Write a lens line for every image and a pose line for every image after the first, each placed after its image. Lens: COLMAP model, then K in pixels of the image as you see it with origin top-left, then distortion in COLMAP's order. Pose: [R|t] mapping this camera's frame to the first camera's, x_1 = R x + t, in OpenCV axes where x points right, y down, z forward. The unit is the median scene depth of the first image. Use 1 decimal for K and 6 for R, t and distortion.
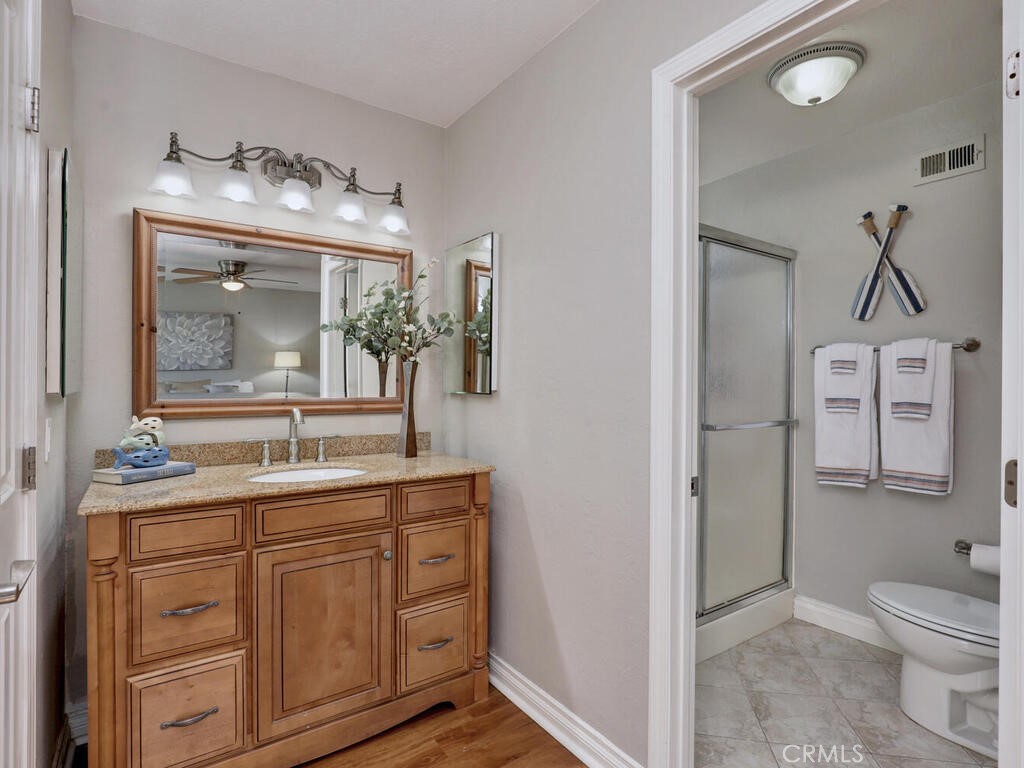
lens RADIAL K [[530.6, 0, 513.1], [0, 530.6, 384.6], [0, 0, 1]] dist [-0.010817, -0.000004]
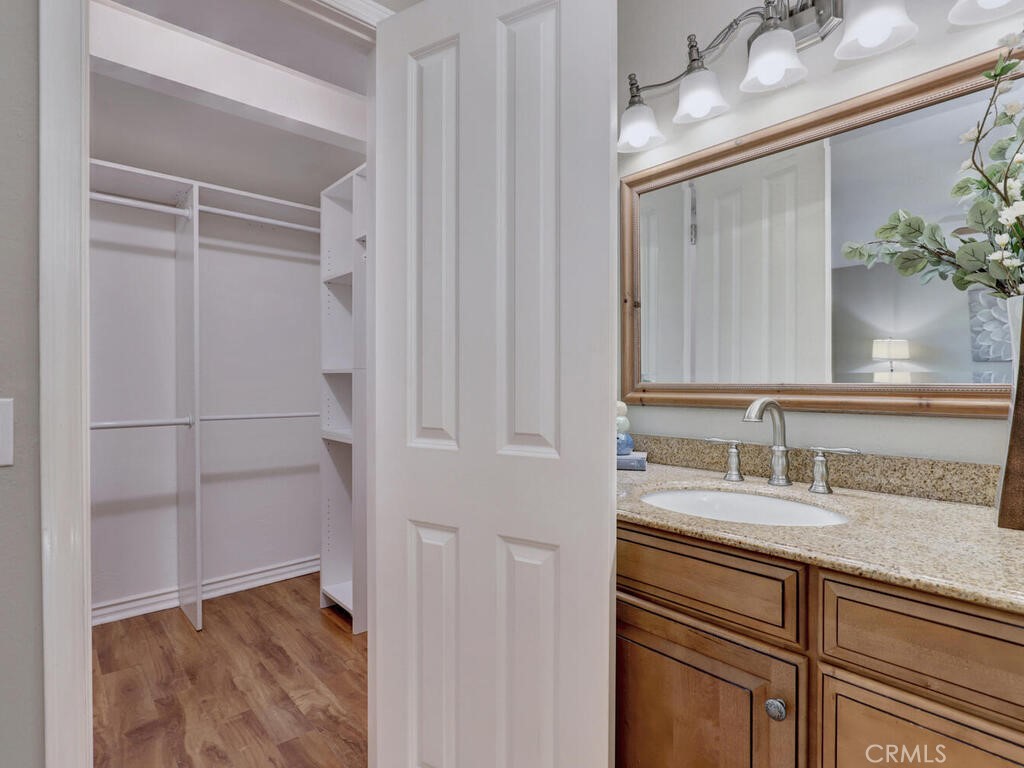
lens RADIAL K [[530.6, 0, 513.8], [0, 530.6, 384.0], [0, 0, 1]] dist [-0.010817, -0.000004]
pose [[0.128273, 0.000472, -0.991739, 0.186586], [-0.002121, 0.999998, 0.000202, 0.031033], [0.991737, 0.002078, 0.128274, 0.666614]]
